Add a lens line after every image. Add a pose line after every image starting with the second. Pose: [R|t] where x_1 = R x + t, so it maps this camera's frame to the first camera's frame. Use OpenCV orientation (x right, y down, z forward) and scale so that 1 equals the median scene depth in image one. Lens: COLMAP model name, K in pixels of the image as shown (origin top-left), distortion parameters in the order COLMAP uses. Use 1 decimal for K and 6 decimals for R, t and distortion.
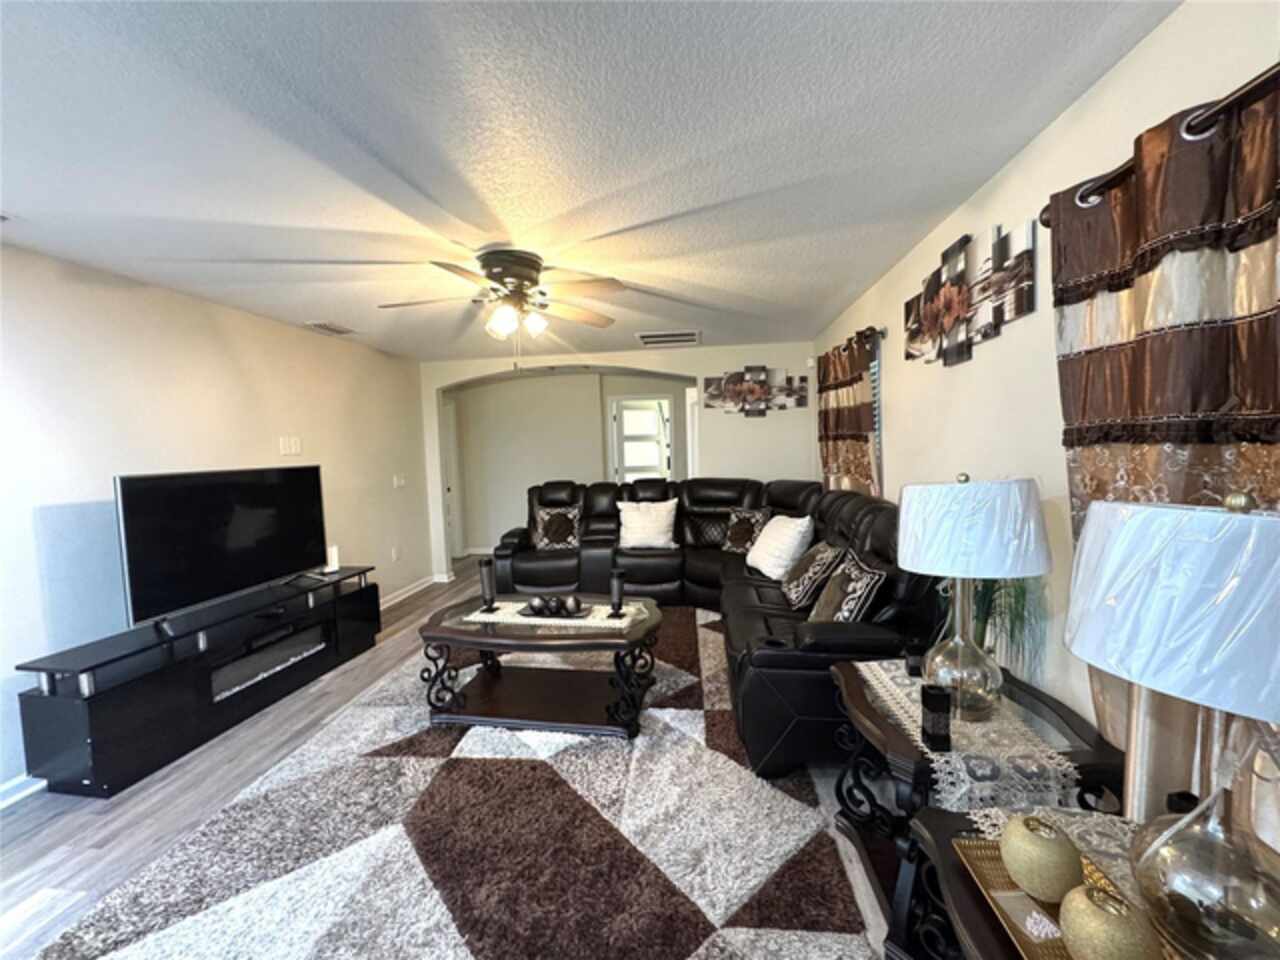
lens RADIAL K [[510.1, 0, 634.9], [0, 510.1, 483.7], [0, 0, 1]] dist [-0.005523, 0.000277]
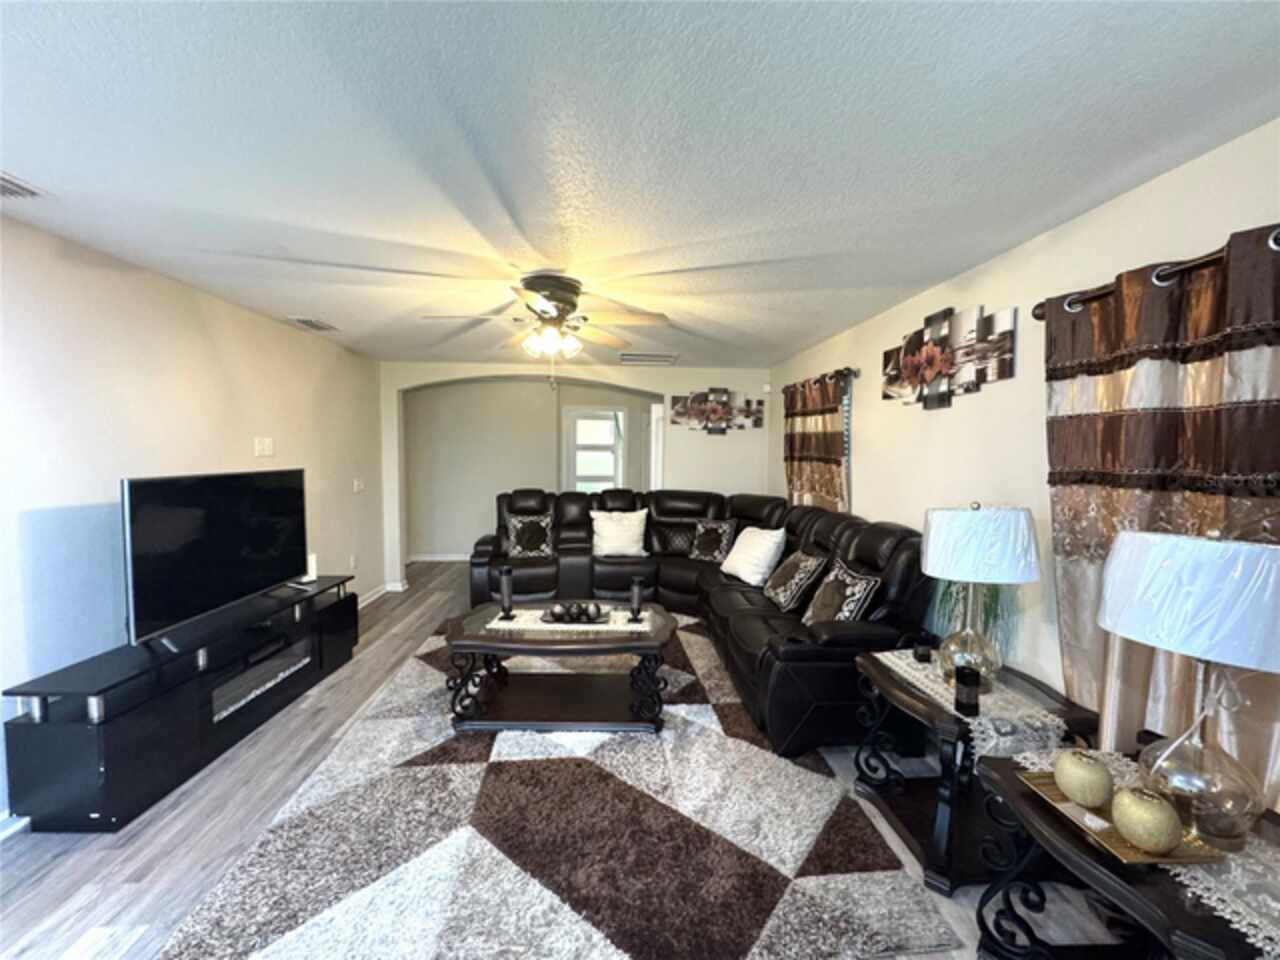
lens RADIAL K [[510.1, 0, 638.7], [0, 510.1, 484.0], [0, 0, 1]] dist [-0.005523, 0.000277]
pose [[0.982481, 0.027576, 0.184312, -0.291418], [-0.025570, 0.999585, -0.013252, -0.017952], [-0.184601, 0.008307, 0.982778, -0.075765]]
